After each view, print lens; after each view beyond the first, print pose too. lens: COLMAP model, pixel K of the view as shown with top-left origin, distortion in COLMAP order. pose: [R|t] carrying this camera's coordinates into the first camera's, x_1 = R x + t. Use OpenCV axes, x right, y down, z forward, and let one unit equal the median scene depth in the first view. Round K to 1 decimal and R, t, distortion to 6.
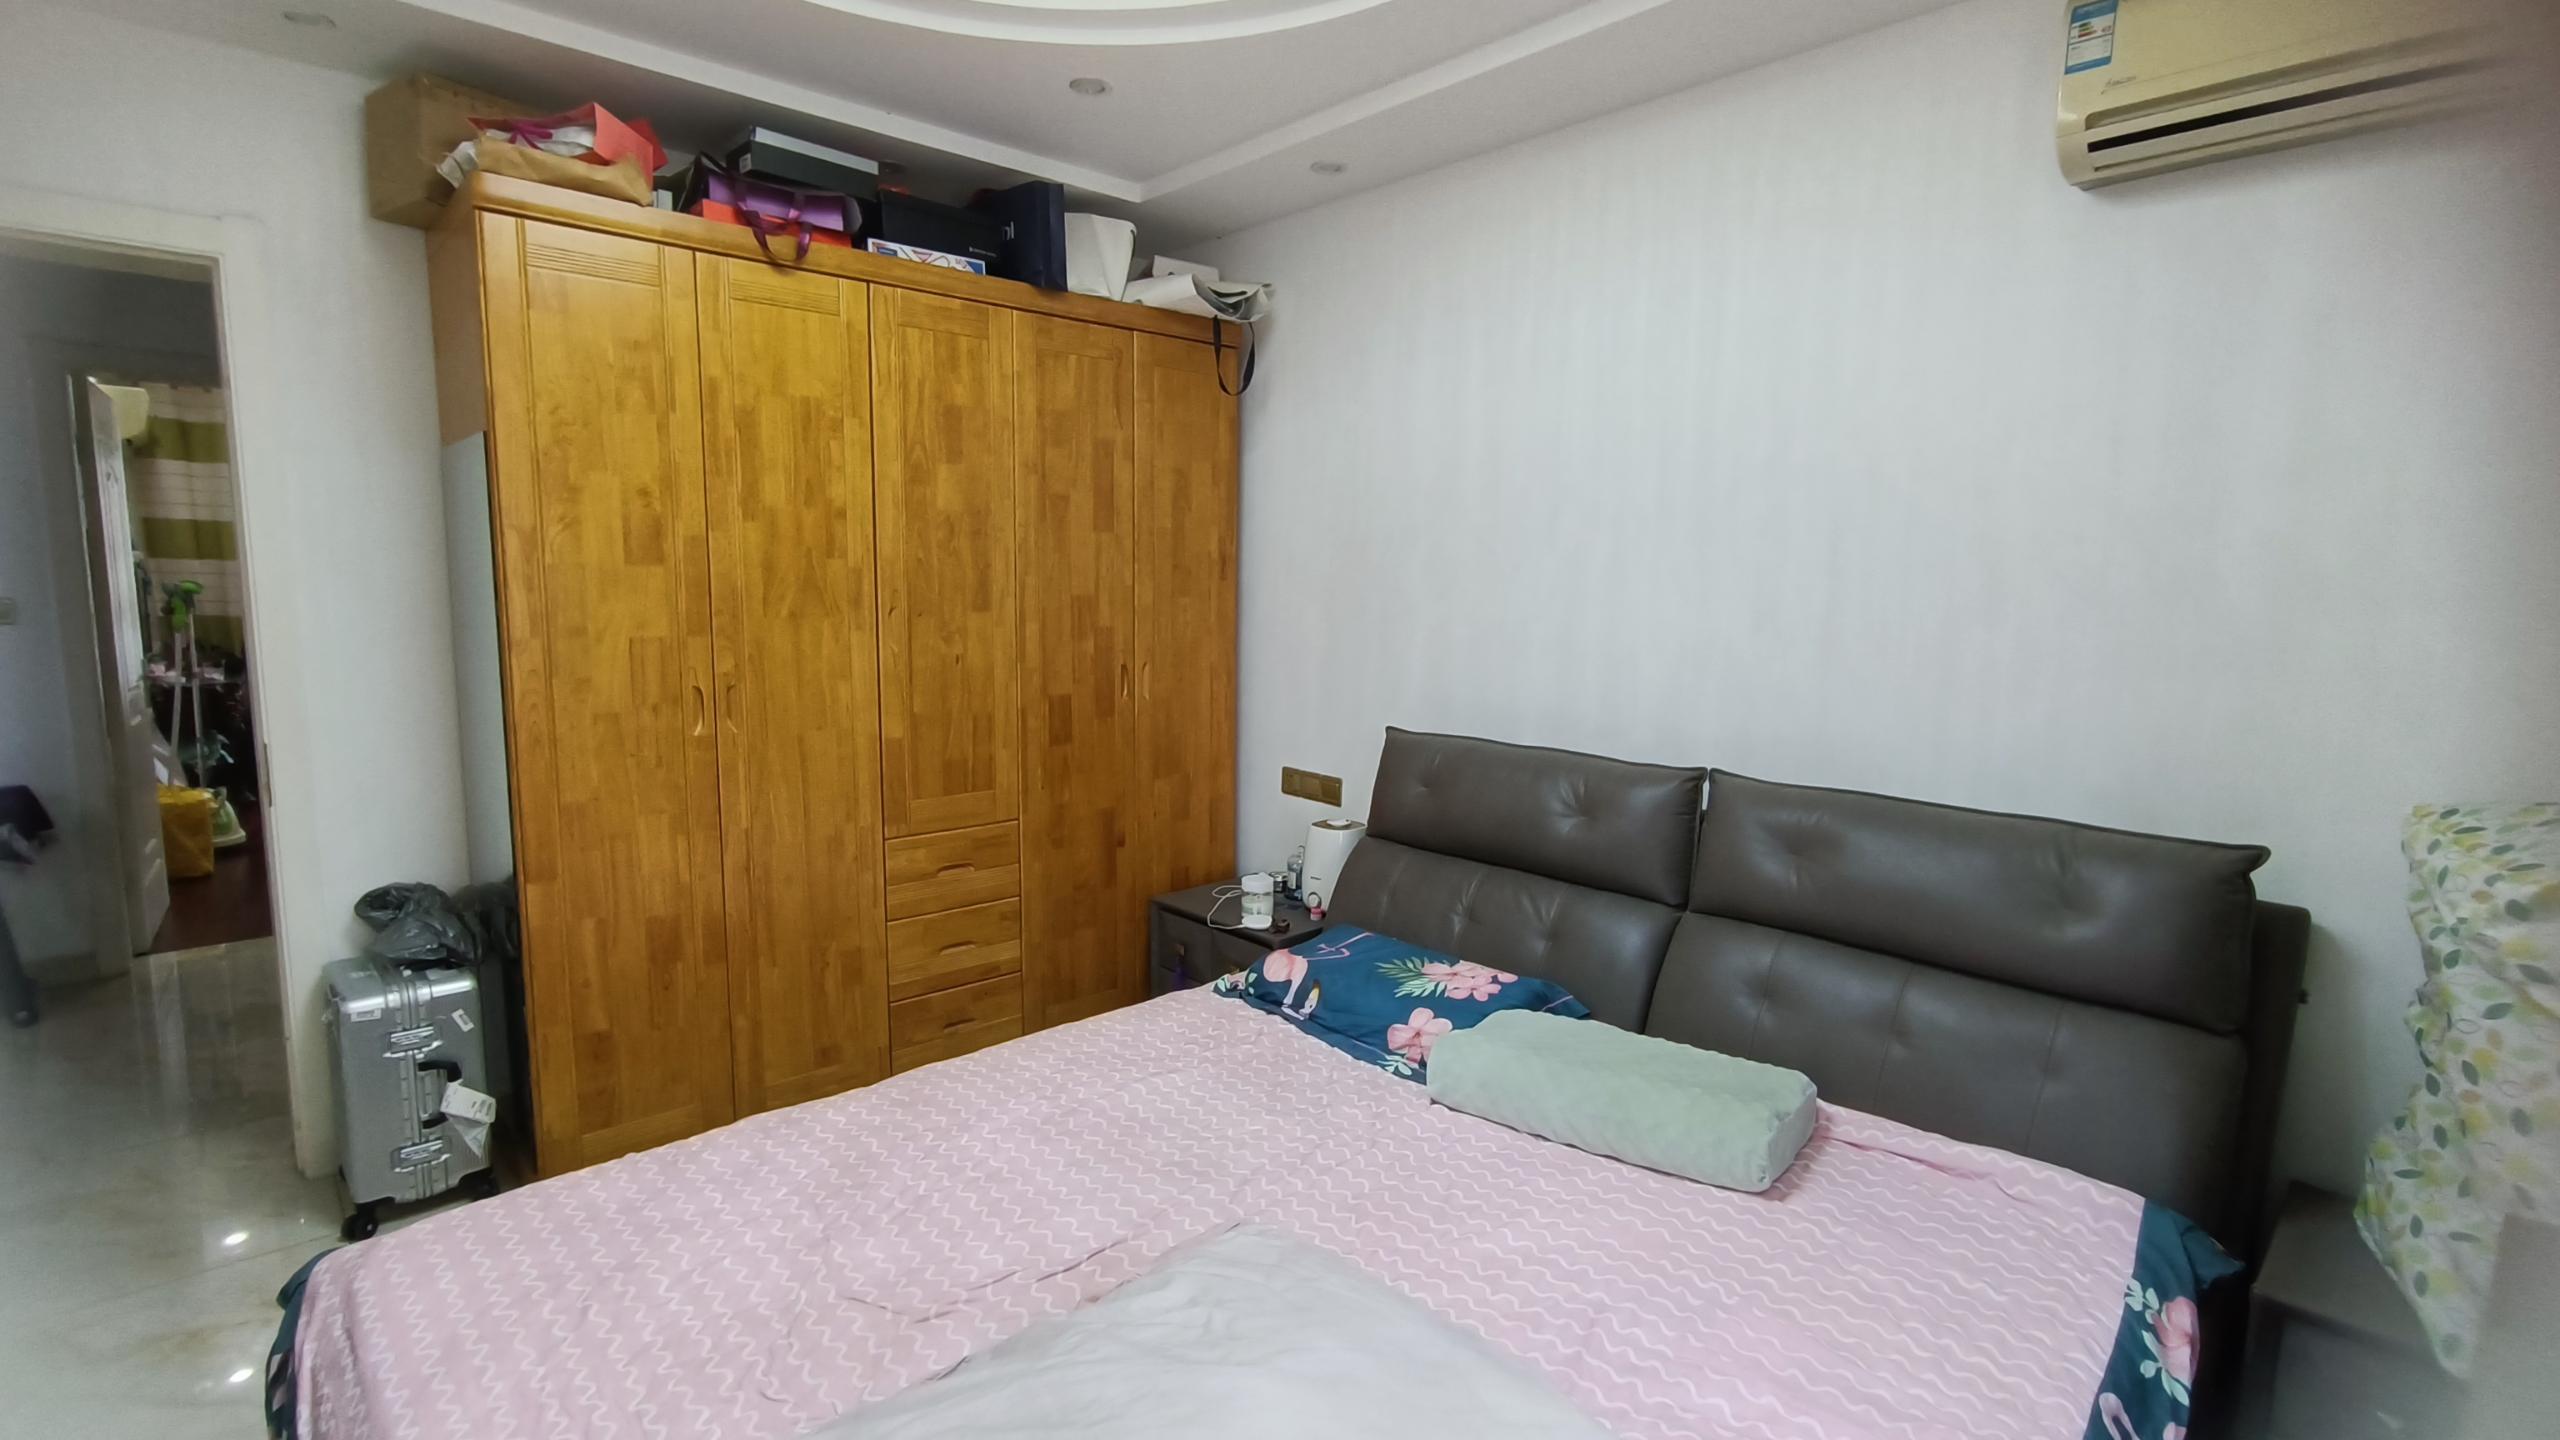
lens RADIAL K [[1161.0, 0, 1277.1], [0, 1161.0, 722.5], [0, 0, 1]] dist [-0.002383, -0.000302]
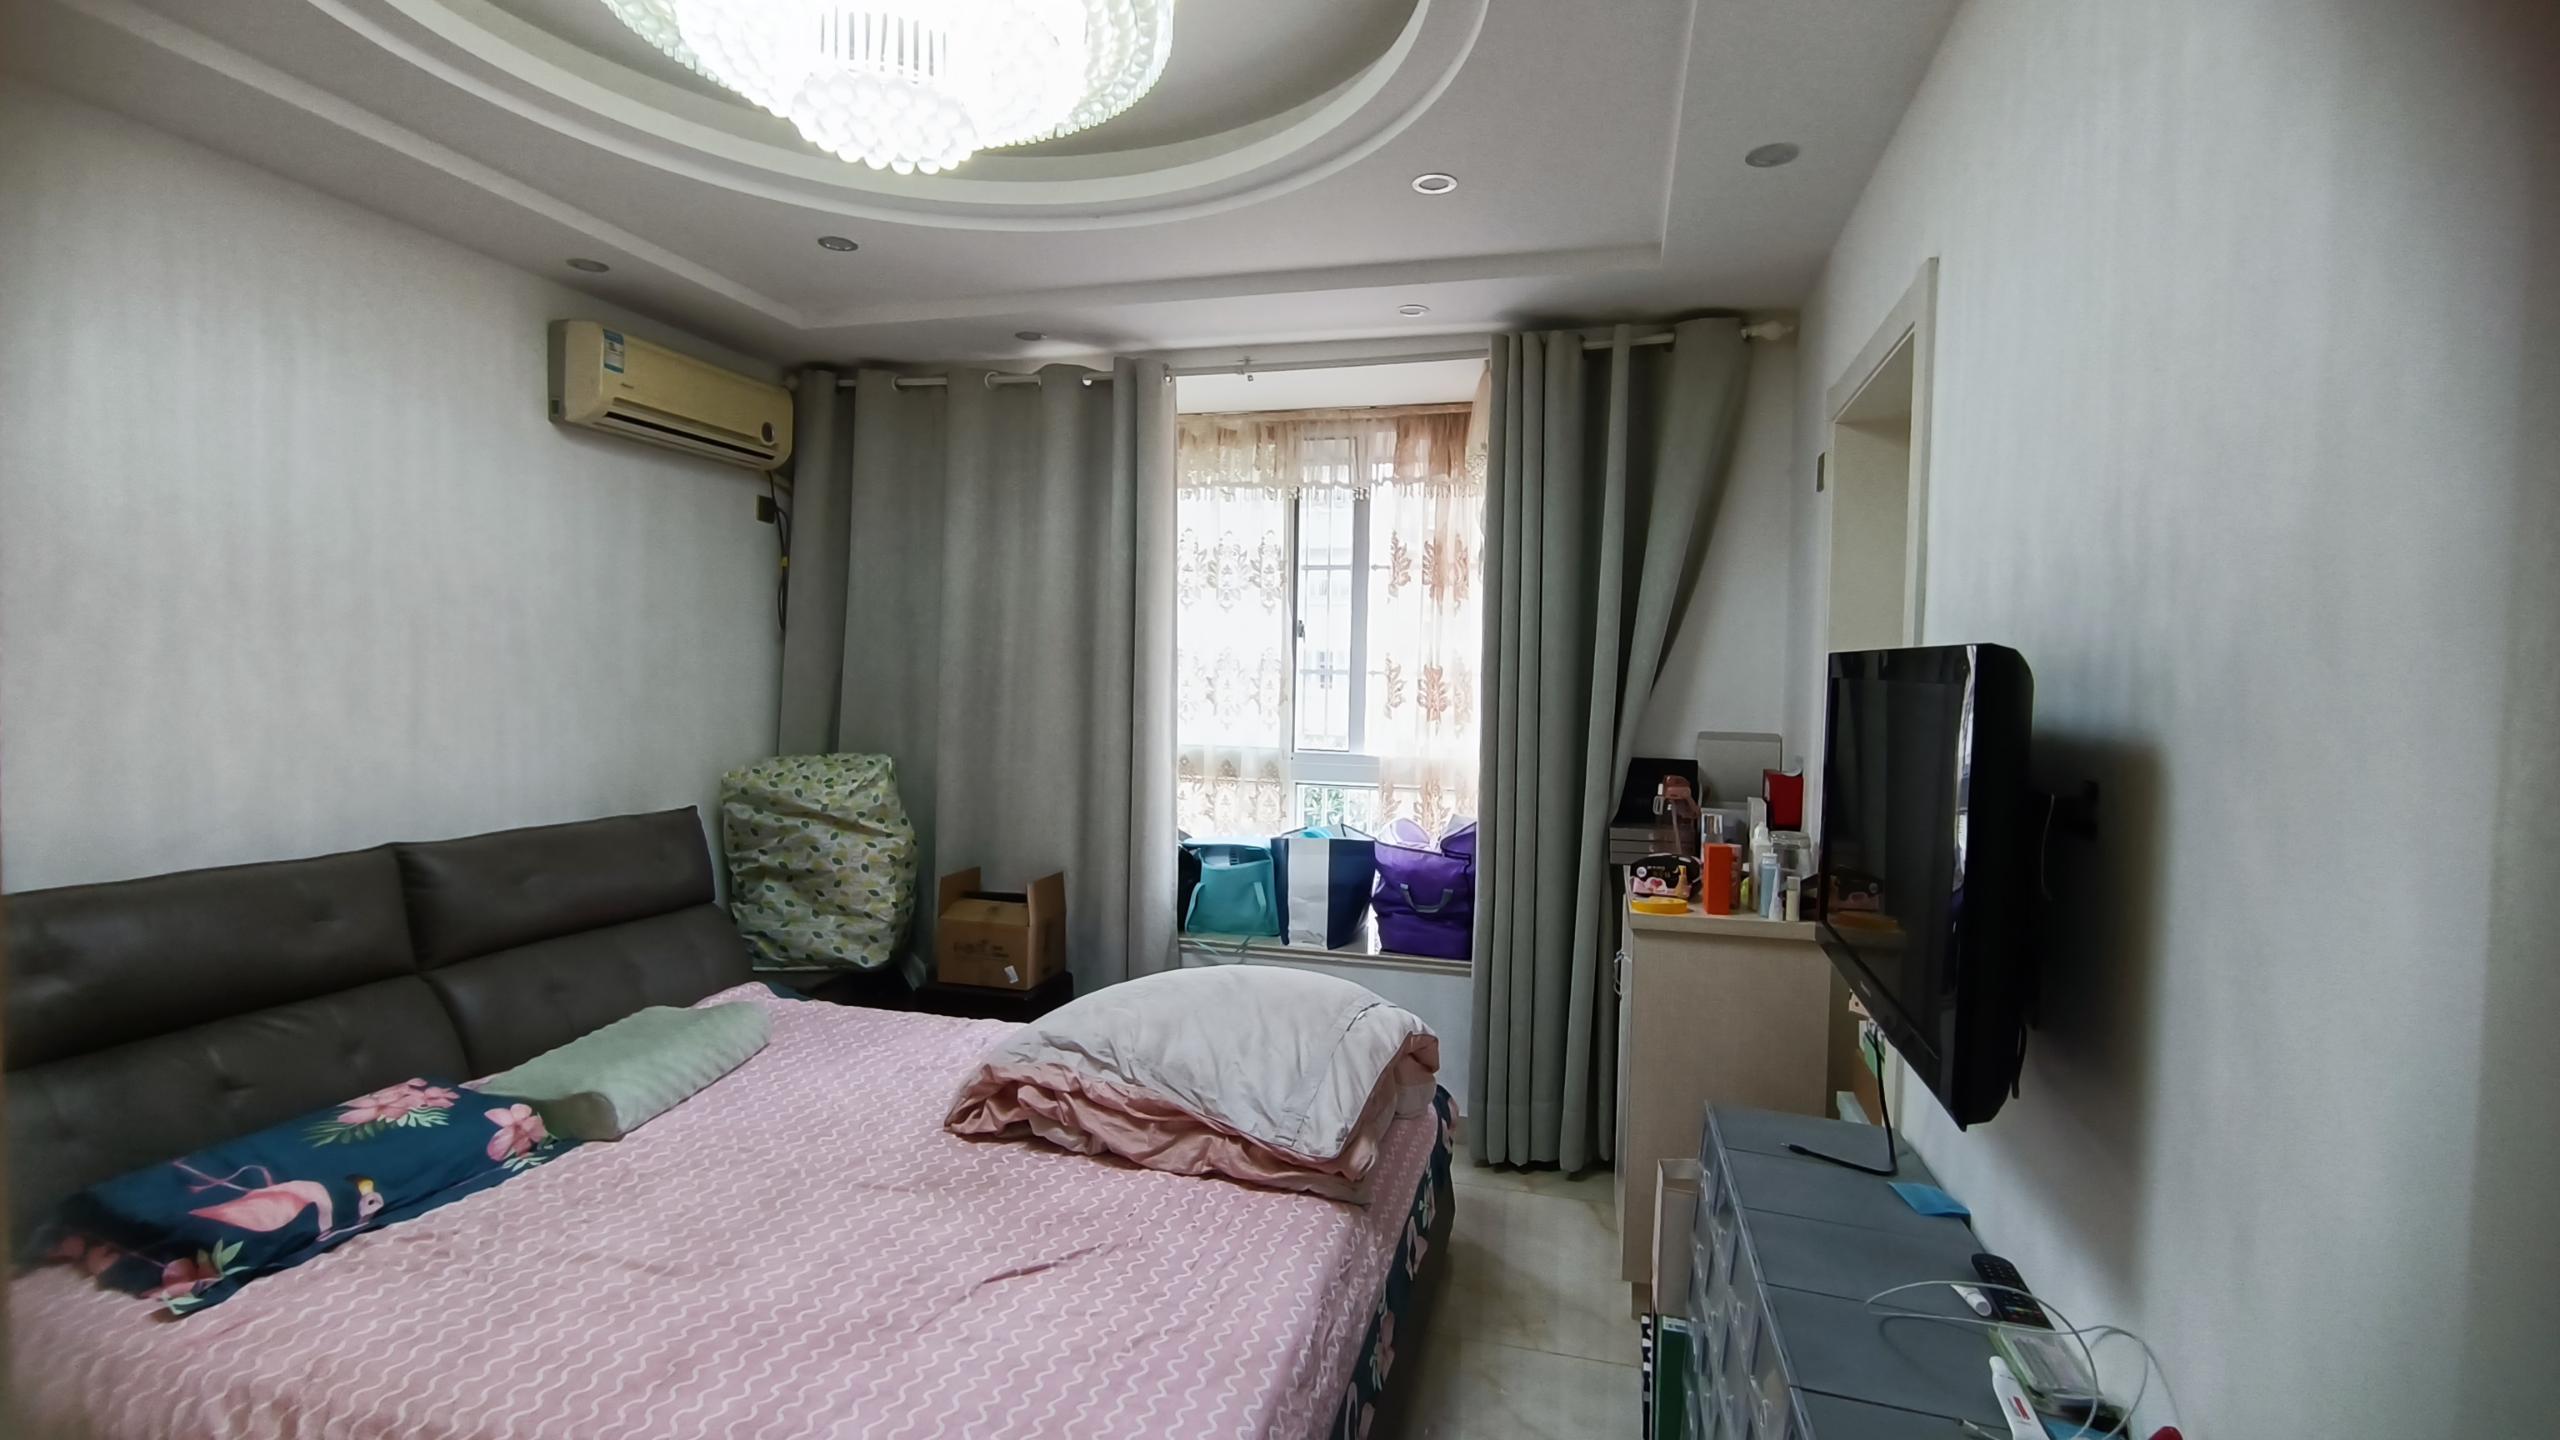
lens RADIAL K [[1161.0, 0, 1281.2], [0, 1161.0, 717.8], [0, 0, 1]] dist [-0.002383, -0.000302]
pose [[-0.524655, -0.051348, 0.849765, -1.242441], [0.077739, 0.991119, 0.107886, -0.162044], [-0.847758, 0.122662, -0.516004, 1.076808]]
